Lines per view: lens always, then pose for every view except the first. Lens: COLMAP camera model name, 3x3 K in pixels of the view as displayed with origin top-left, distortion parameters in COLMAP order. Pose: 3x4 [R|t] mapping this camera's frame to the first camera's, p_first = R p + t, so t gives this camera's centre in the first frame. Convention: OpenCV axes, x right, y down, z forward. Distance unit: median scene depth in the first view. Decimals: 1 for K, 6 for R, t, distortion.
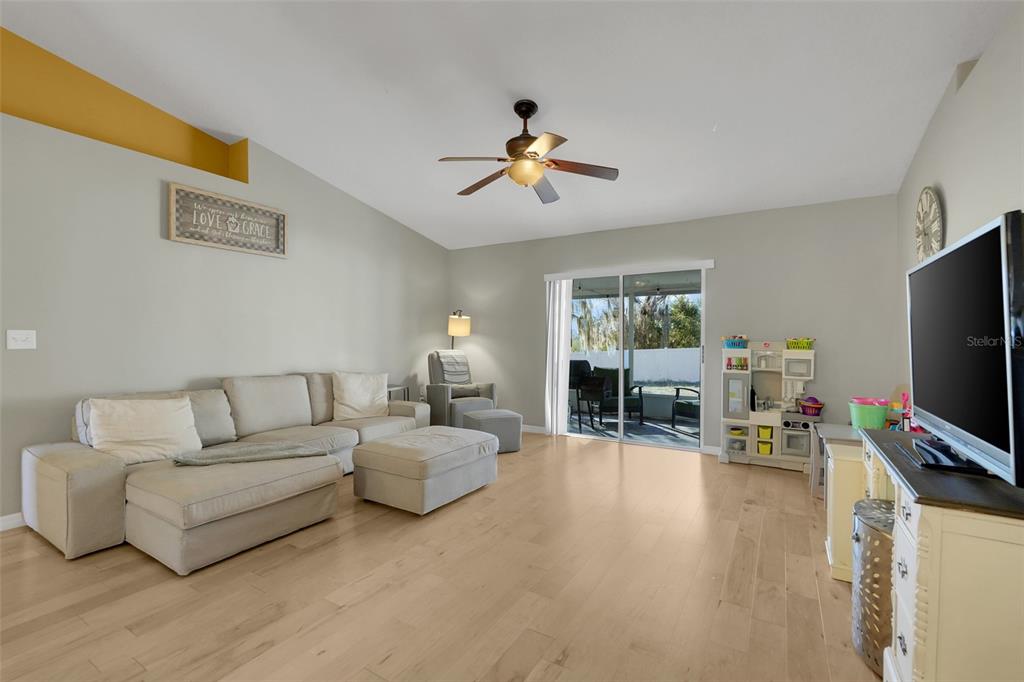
lens RADIAL K [[455.3, 0, 508.2], [0, 455.3, 341.8], [0, 0, 1]] dist [-0.000692, -0.000053]
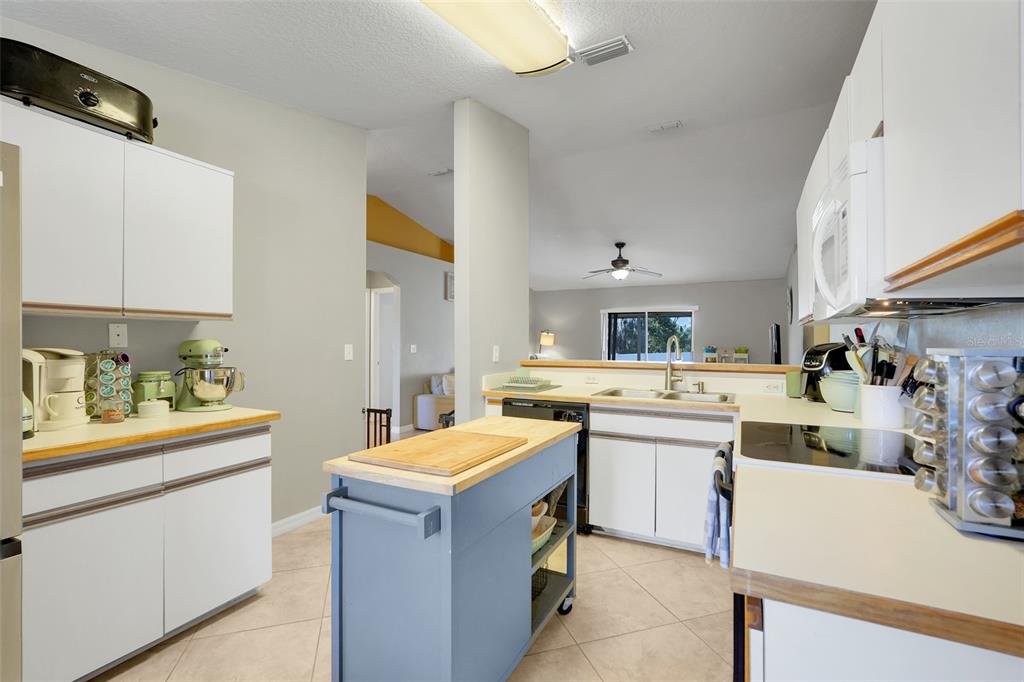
lens RADIAL K [[455.3, 0, 508.2], [0, 455.3, 341.8], [0, 0, 1]] dist [-0.000692, -0.000053]
pose [[0.997804, 0.002819, 0.066176, -0.494004], [-0.002164, 0.999948, -0.009953, -0.011639], [-0.066200, 0.009788, 0.997758, -0.891274]]
